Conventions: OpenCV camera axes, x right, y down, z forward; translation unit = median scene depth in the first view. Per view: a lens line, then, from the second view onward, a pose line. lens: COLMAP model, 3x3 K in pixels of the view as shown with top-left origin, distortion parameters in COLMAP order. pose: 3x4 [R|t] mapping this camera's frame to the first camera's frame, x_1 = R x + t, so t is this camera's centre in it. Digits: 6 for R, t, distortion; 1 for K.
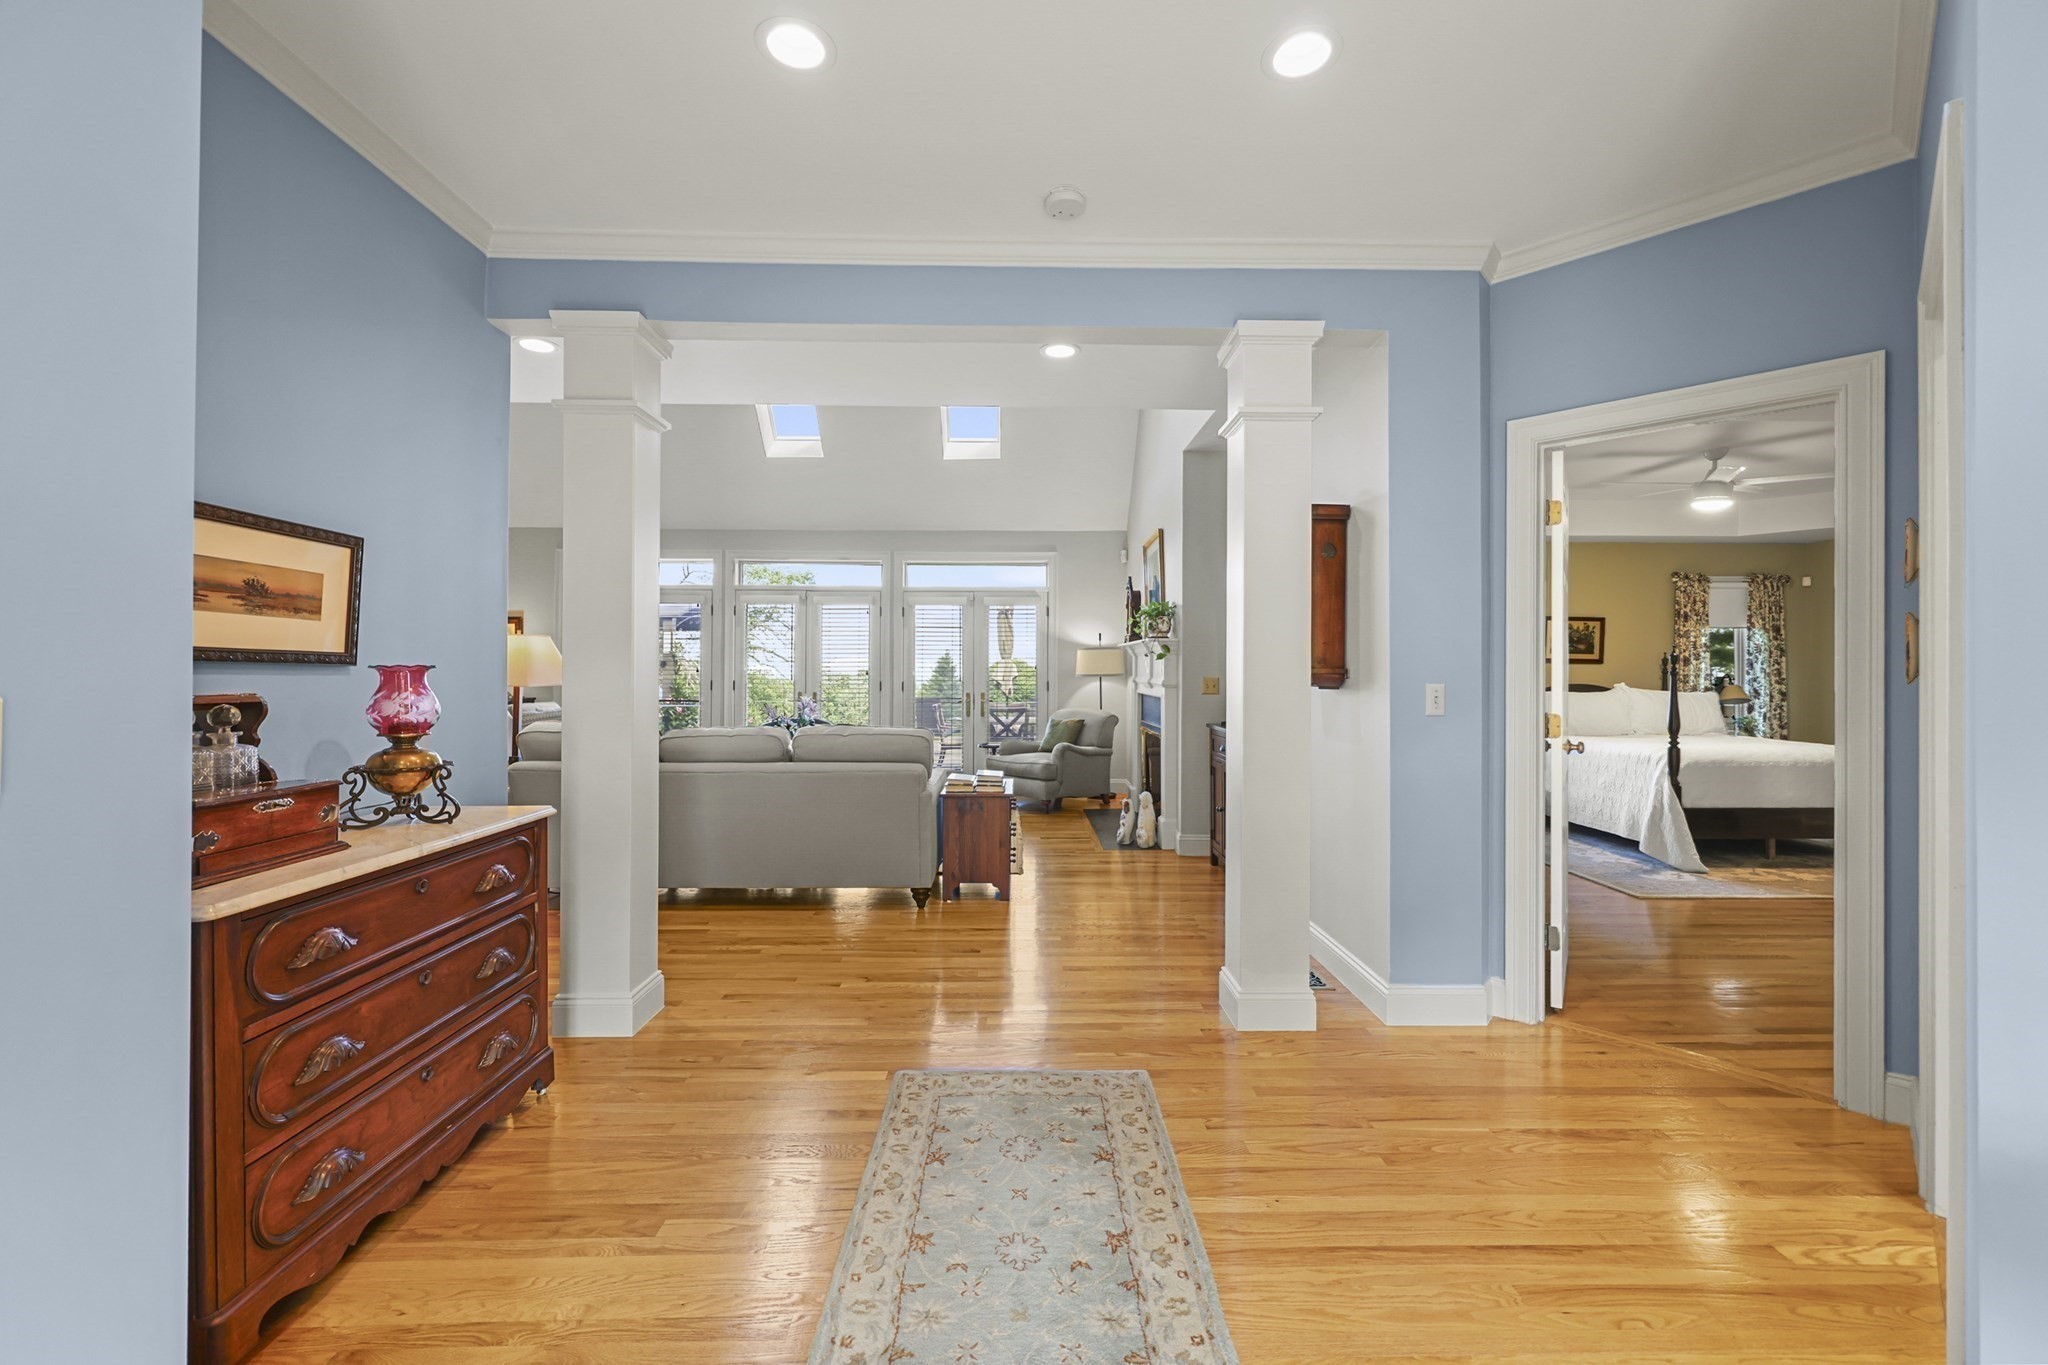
lens RADIAL K [[830.4, 0, 1025.7], [0, 830.4, 666.7], [0, 0, 1]] dist [-0.000037, 0.000027]
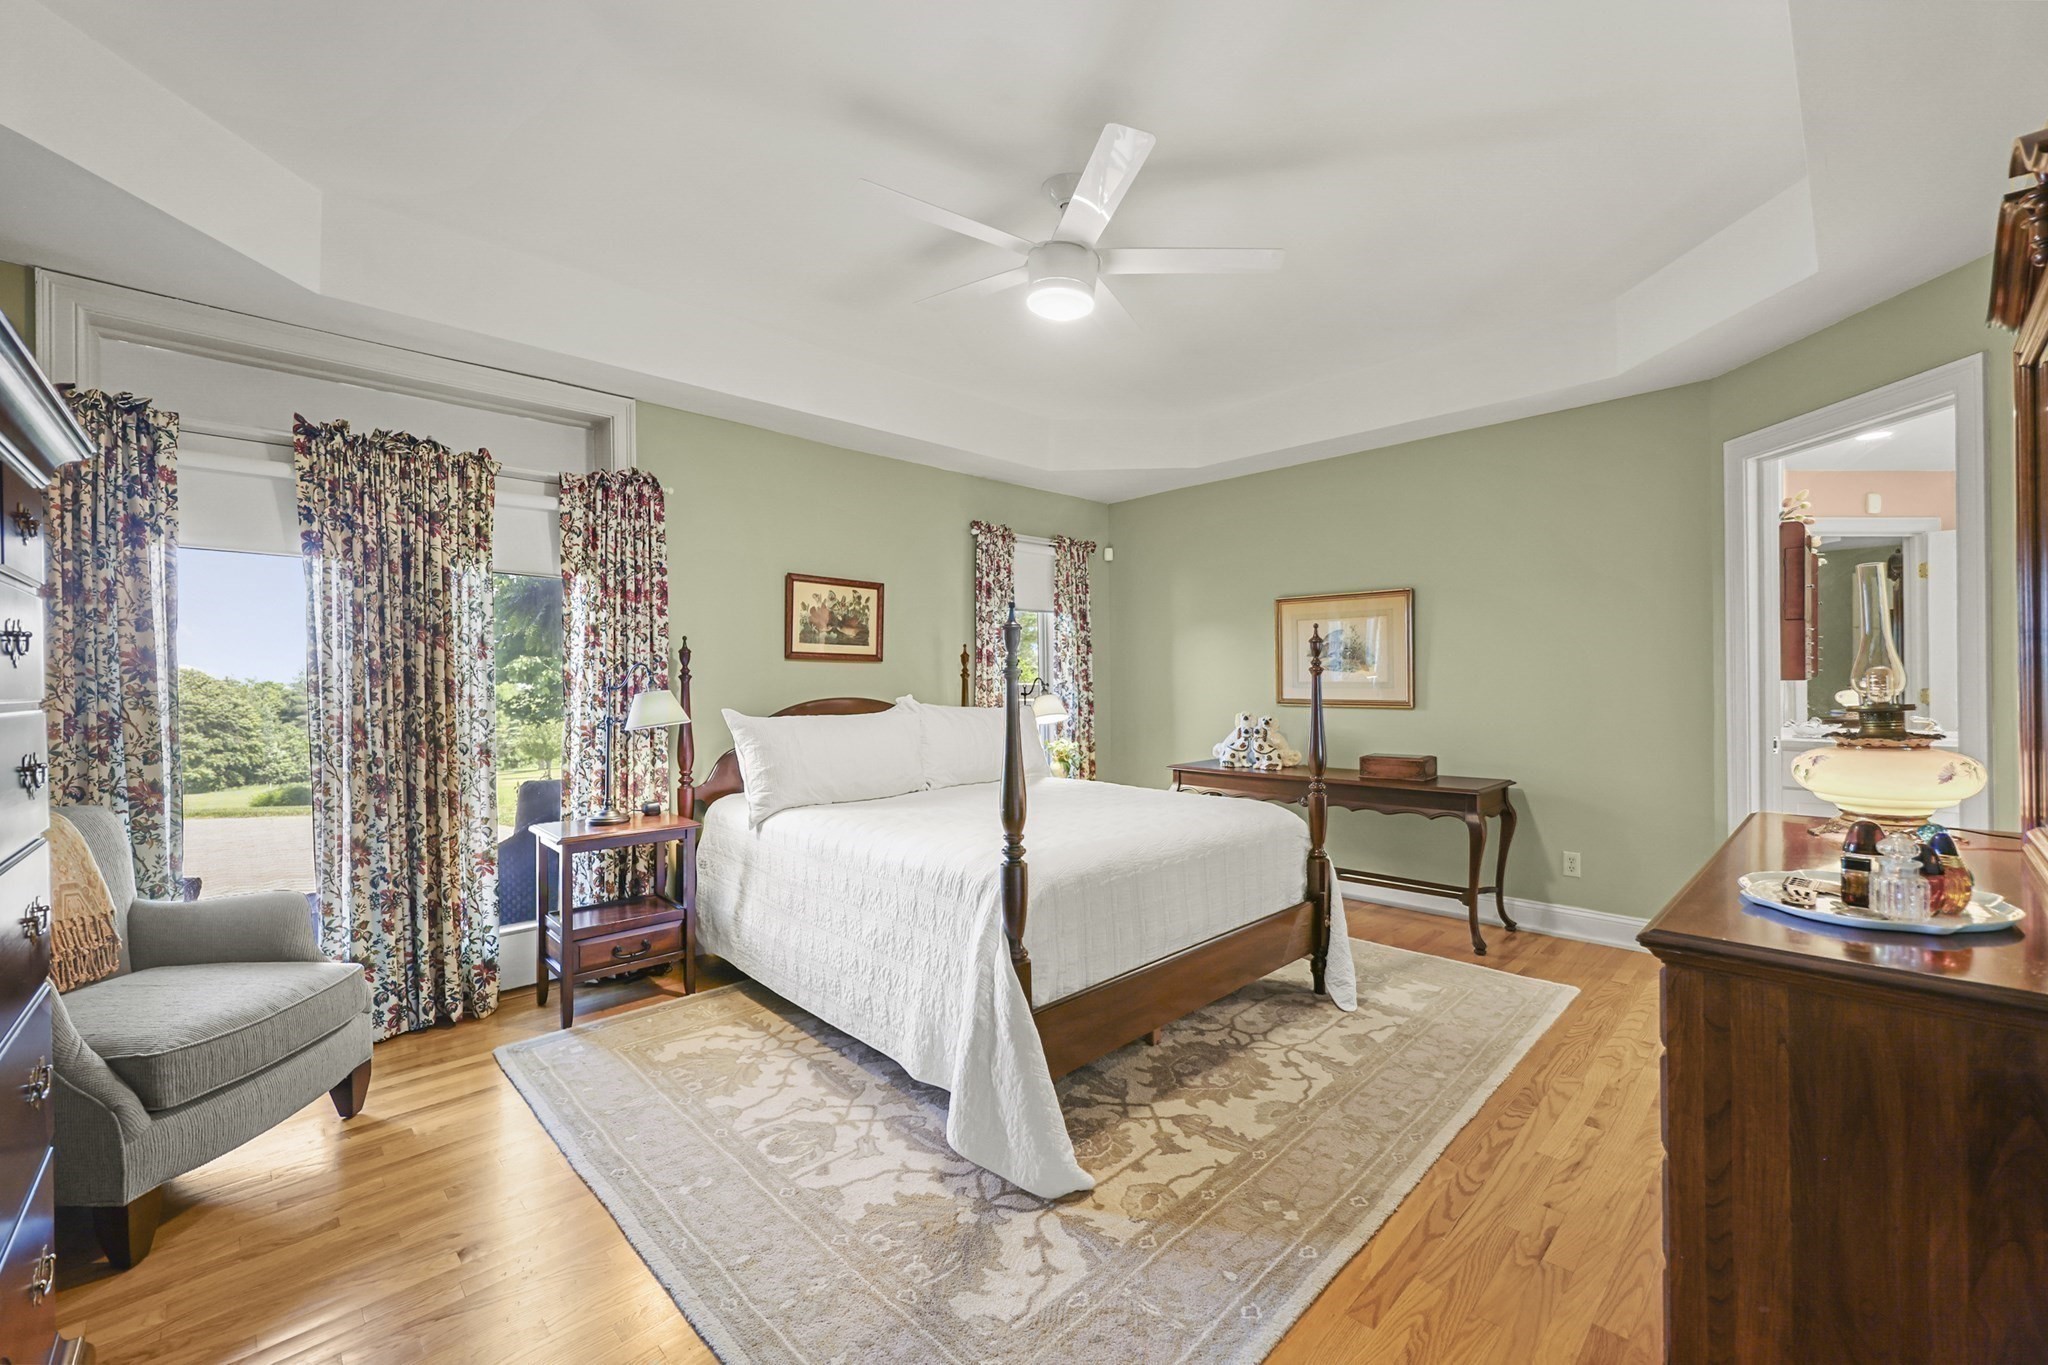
lens RADIAL K [[830.4, 0, 1022.6], [0, 830.4, 679.2], [0, 0, 1]] dist [-0.000037, 0.000027]
pose [[0.730150, -0.011963, 0.683182, 0.368893], [0.012897, 0.999910, 0.003726, 0.007467], [-0.683165, 0.006090, 0.730238, 0.506972]]
